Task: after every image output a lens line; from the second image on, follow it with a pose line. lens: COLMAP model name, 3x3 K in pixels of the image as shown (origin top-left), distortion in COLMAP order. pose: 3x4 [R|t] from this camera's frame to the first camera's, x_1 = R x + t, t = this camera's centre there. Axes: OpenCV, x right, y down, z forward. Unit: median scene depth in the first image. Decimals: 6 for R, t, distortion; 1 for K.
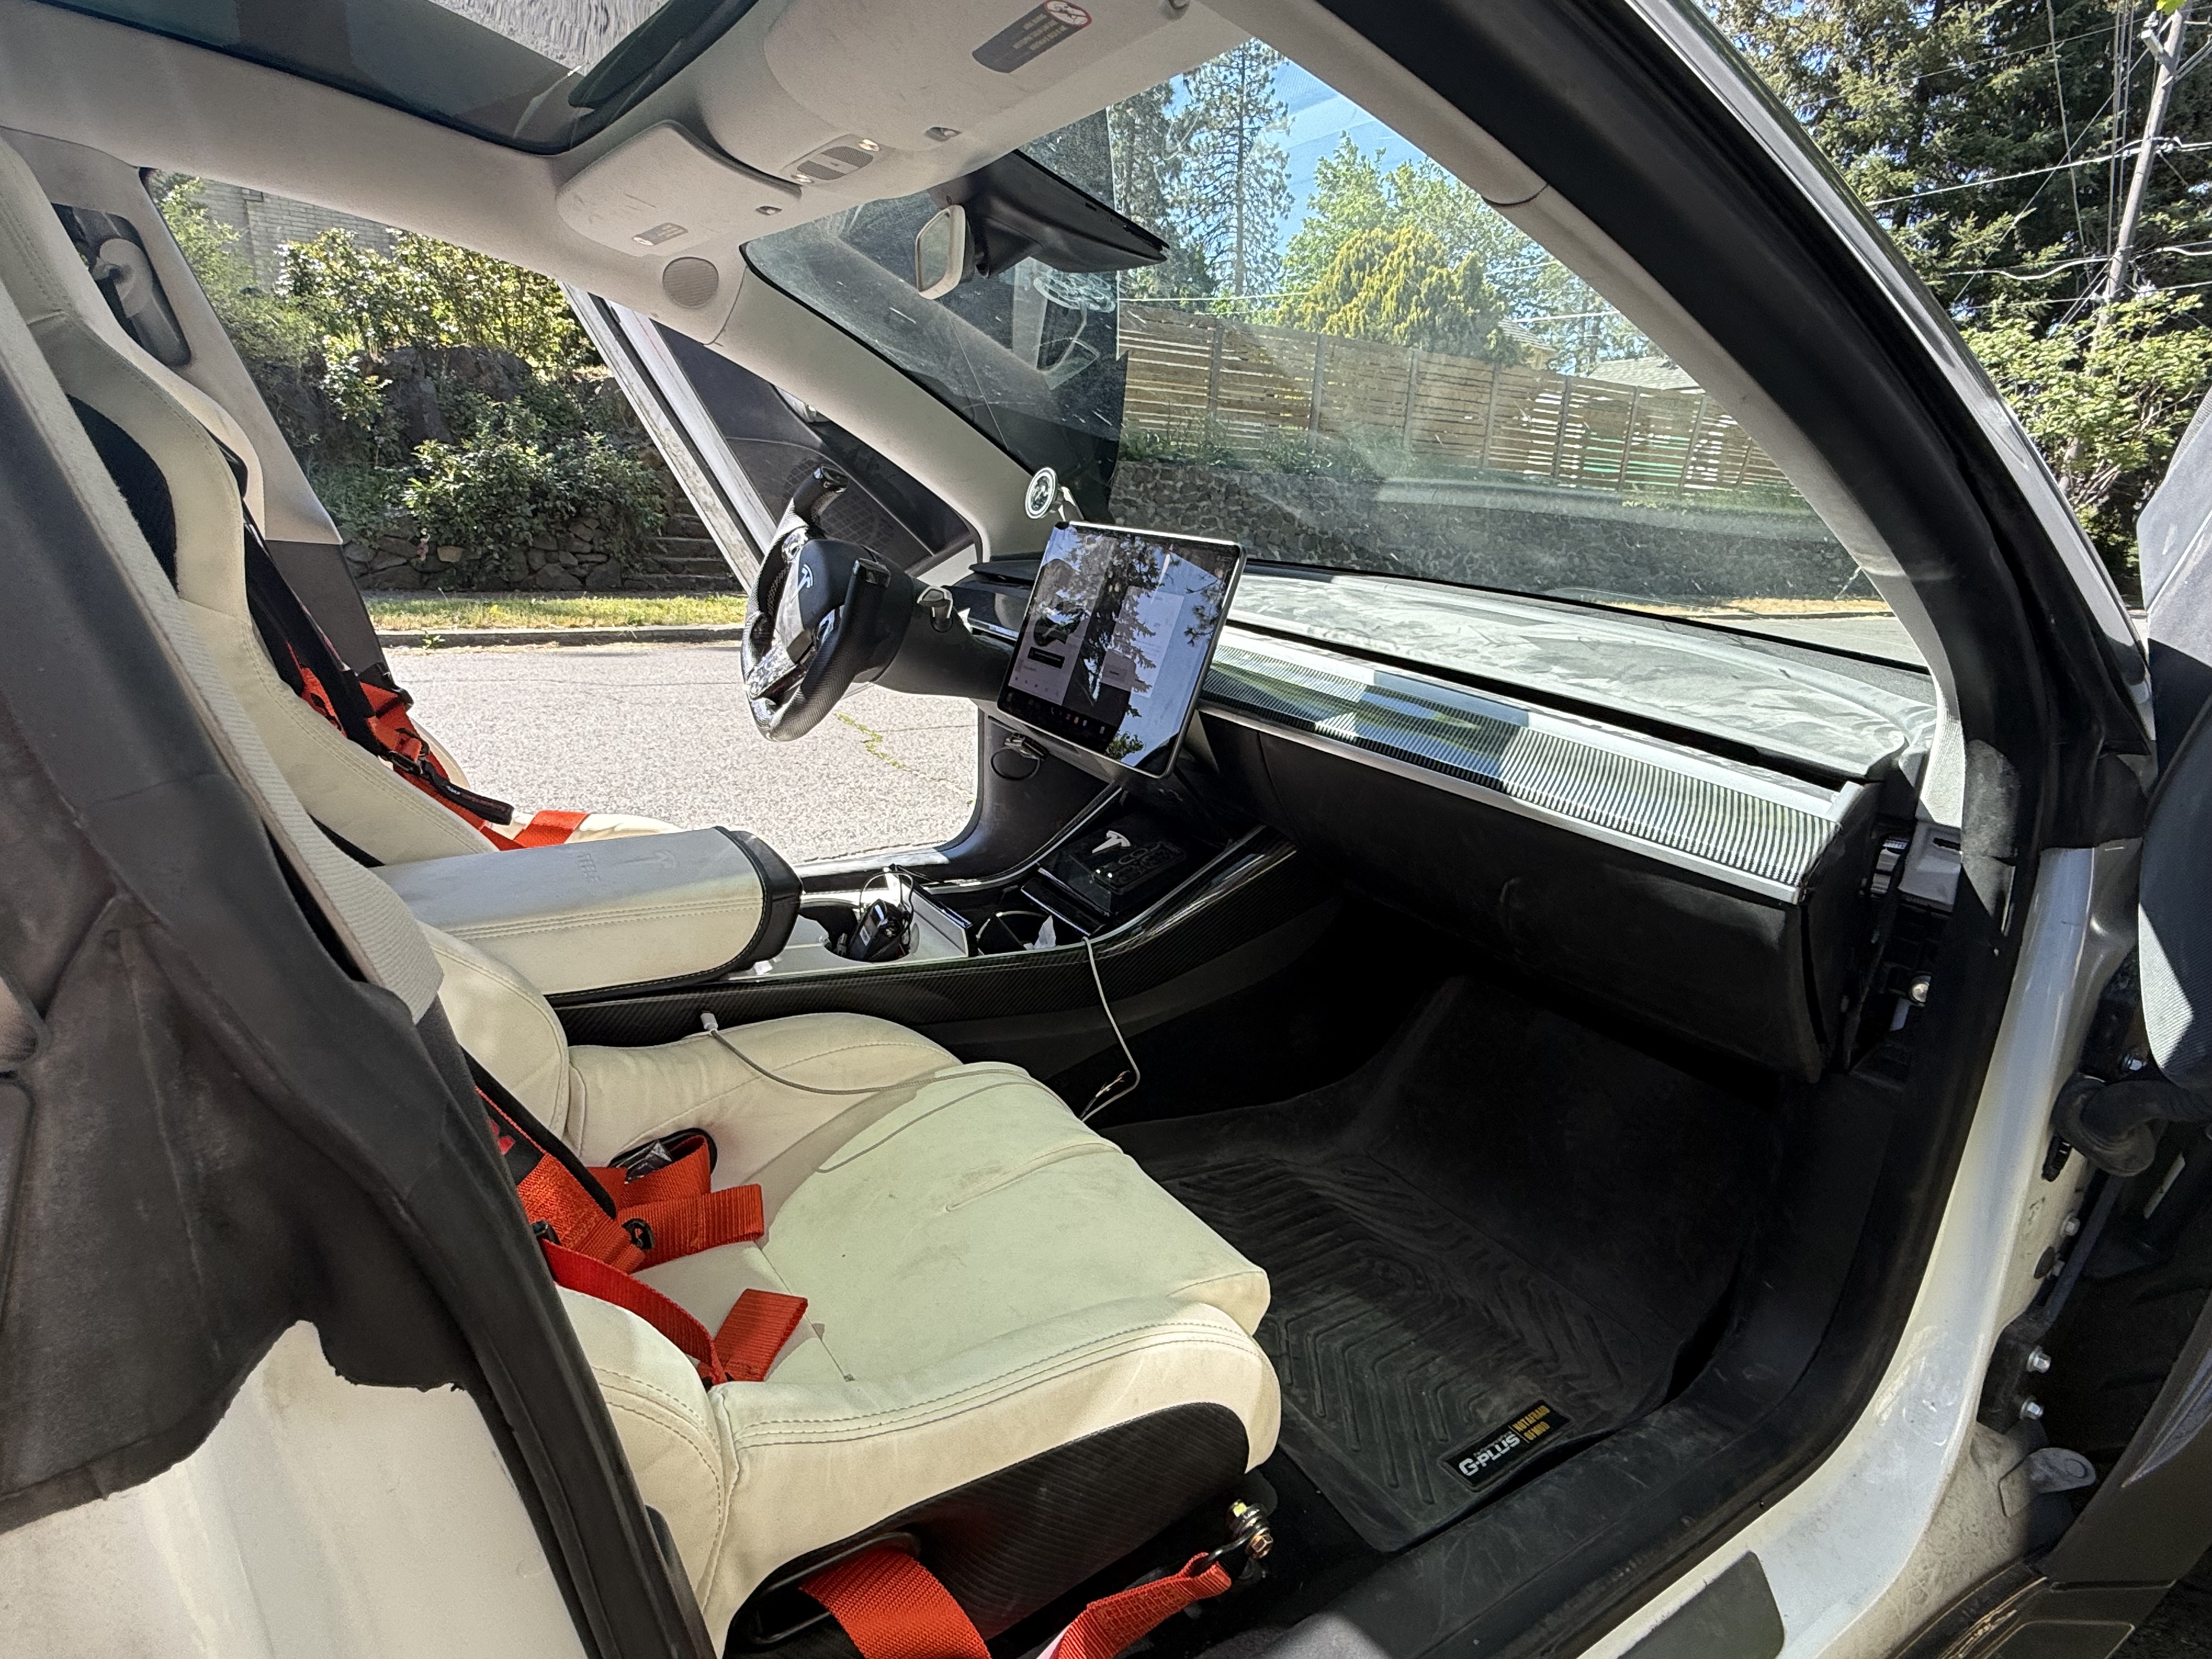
lens RADIAL K [[1153.4, 0, 1095.9], [0, 1153.4, 833.3], [0, 0, 1]] dist [0.020193, -0.003705]
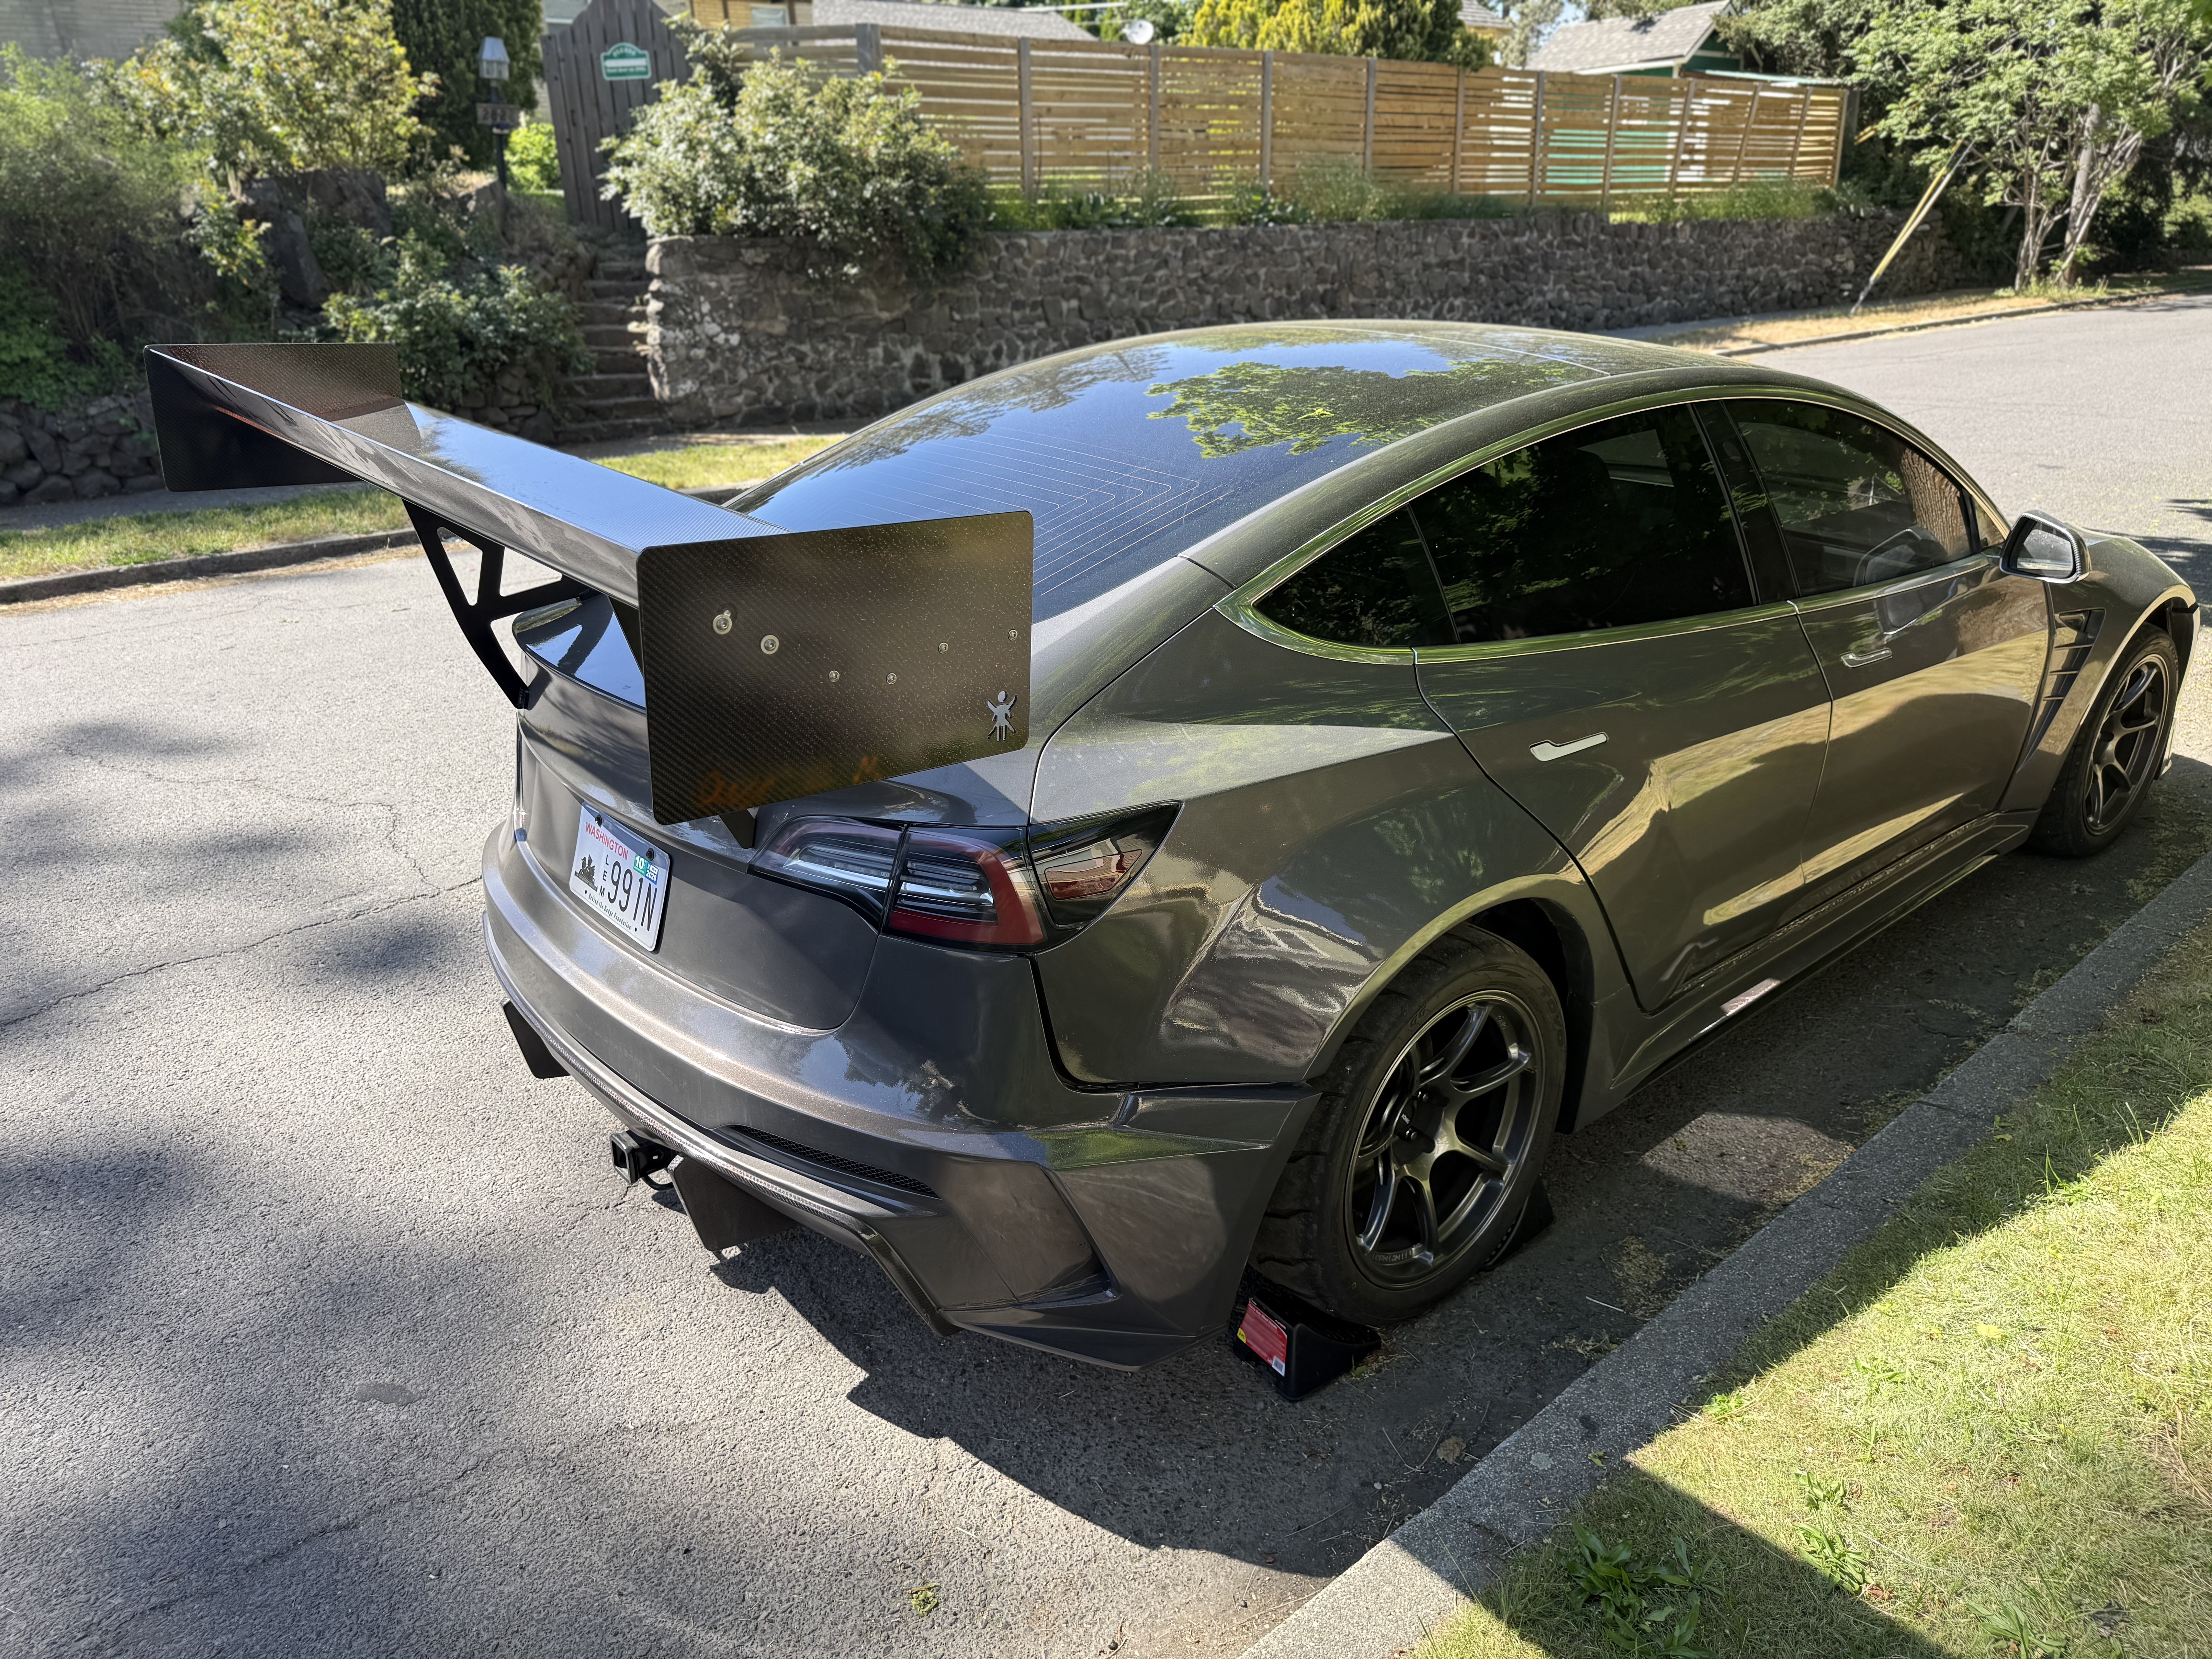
lens RADIAL K [[1561.6, 0, 1110.1], [0, 1561.6, 826.7], [0, 0, 1]] dist [0.000969, -0.000892]
pose [[0.987215, -0.116143, 0.109171, -0.114568], [0.105443, 0.989470, 0.099155, 0.000412], [-0.119537, -0.086376, 0.989065, -0.166069]]
